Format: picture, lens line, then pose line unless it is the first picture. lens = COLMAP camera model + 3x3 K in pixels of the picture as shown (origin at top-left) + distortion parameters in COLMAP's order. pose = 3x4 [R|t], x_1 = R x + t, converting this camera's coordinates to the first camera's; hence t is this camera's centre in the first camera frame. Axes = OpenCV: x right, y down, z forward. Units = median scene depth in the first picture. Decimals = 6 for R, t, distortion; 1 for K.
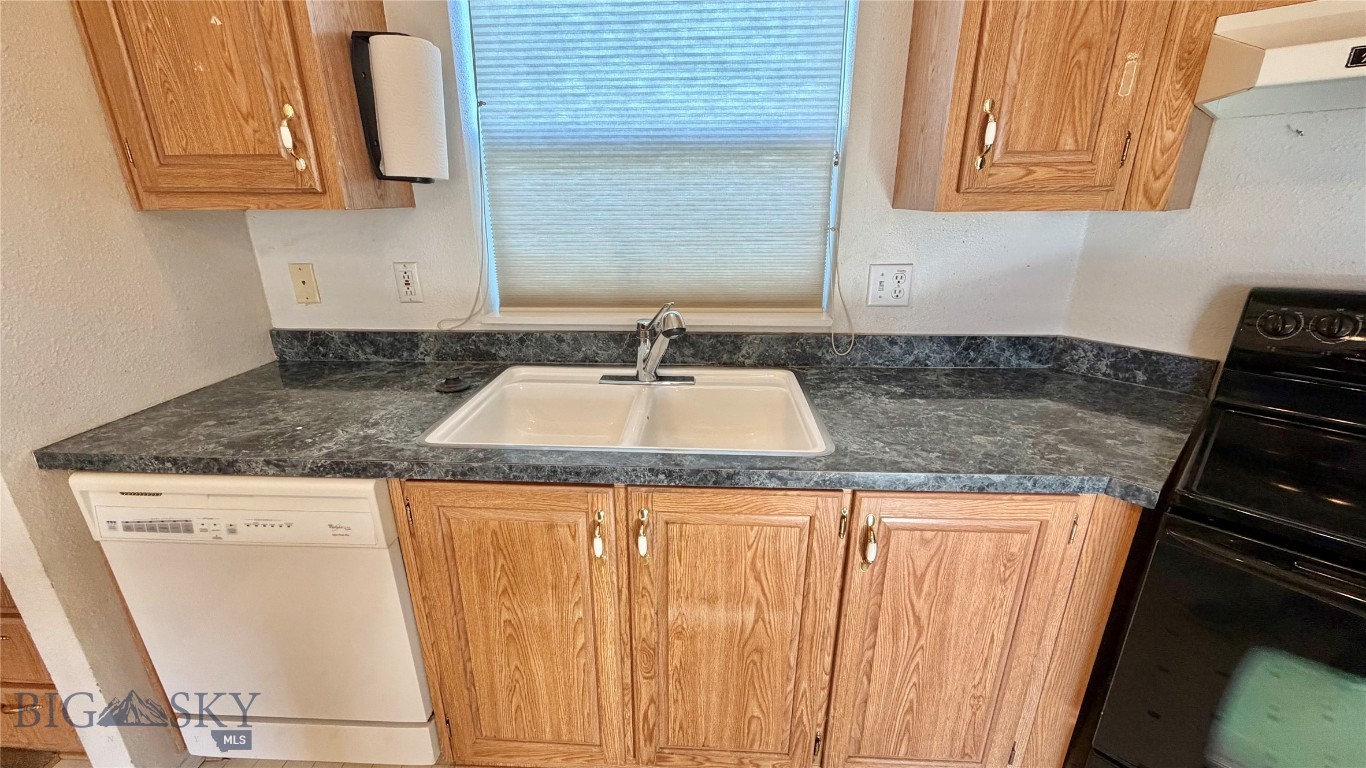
lens RADIAL K [[545.3, 0, 680.6], [0, 545.3, 384.1], [0, 0, 1]] dist [0.001121, -0.000302]
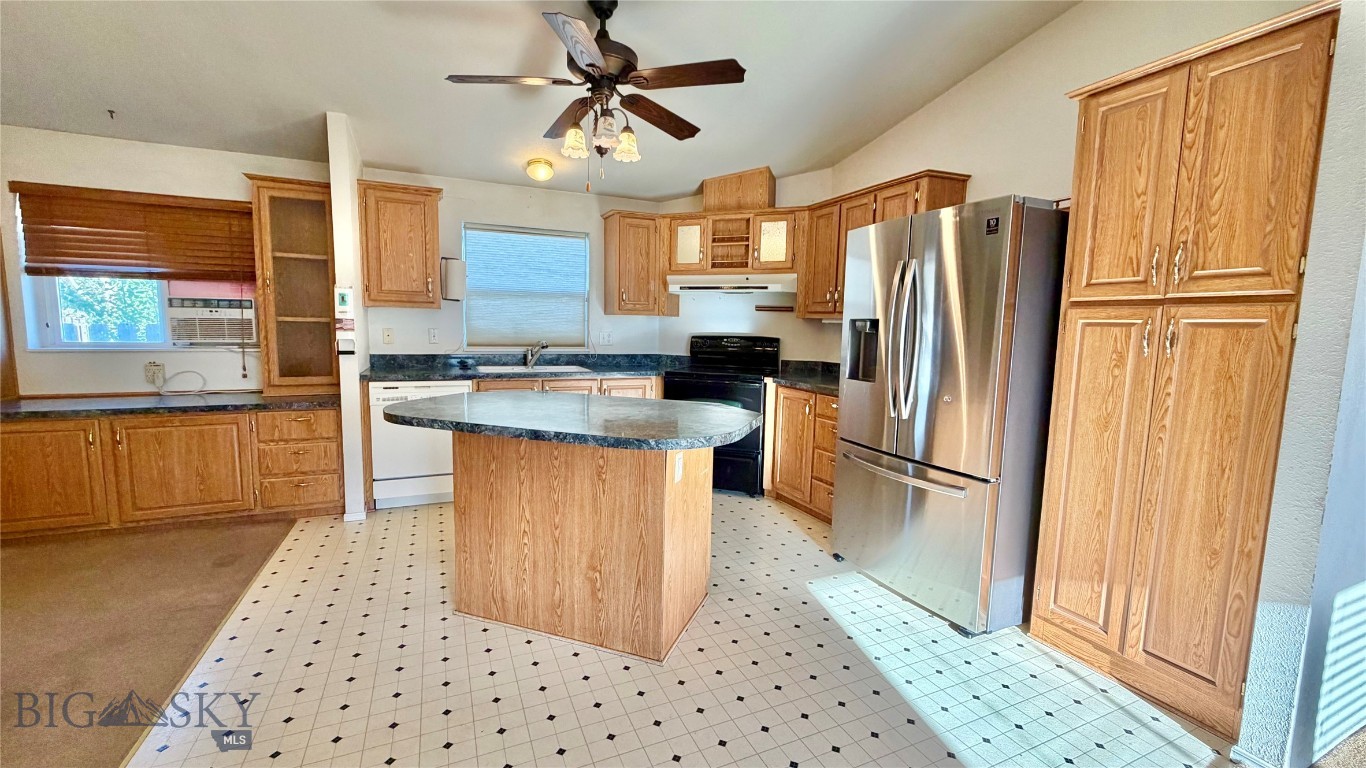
lens RADIAL K [[545.3, 0, 680.6], [0, 545.3, 384.1], [0, 0, 1]] dist [0.001121, -0.000302]
pose [[0.891730, -0.024954, 0.451880, -0.786836], [0.121874, 0.974834, -0.186669, 0.851170], [-0.435850, 0.221531, 0.872330, -2.225507]]
